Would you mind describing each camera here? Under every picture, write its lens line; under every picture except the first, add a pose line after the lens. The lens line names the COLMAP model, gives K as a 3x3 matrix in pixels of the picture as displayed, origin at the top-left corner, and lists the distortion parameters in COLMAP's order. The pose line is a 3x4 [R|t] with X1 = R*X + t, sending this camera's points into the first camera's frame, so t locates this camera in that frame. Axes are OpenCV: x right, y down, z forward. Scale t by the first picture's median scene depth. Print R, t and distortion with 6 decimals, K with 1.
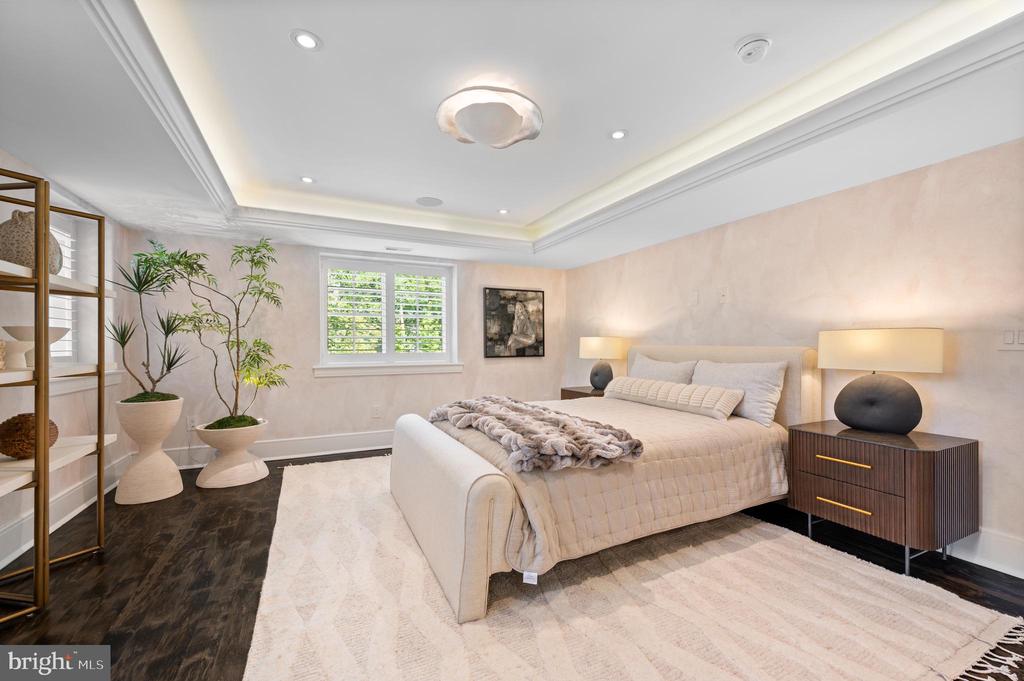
lens RADIAL K [[409.3, 0, 510.5], [0, 409.3, 344.0], [0, 0, 1]] dist [-0.002810, 0.000693]
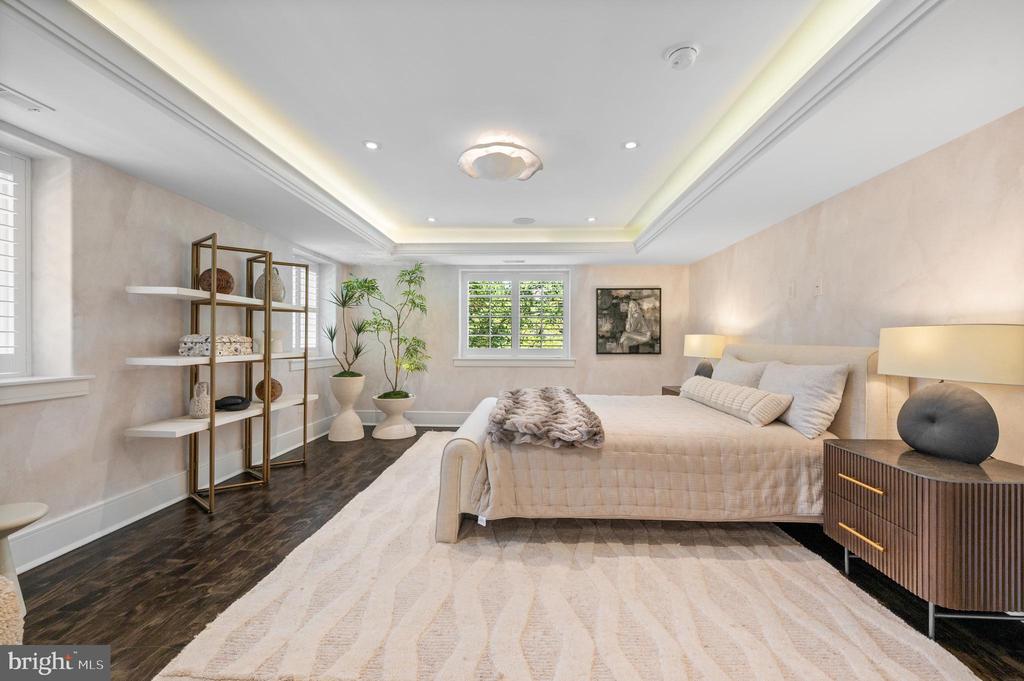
lens RADIAL K [[409.3, 0, 520.6], [0, 409.3, 337.5], [0, 0, 1]] dist [-0.002810, 0.000693]
pose [[0.880922, 0.001683, -0.473259, 0.518040], [-0.005198, 0.999968, -0.006121, -0.004823], [0.473233, 0.007852, 0.880902, -0.065748]]
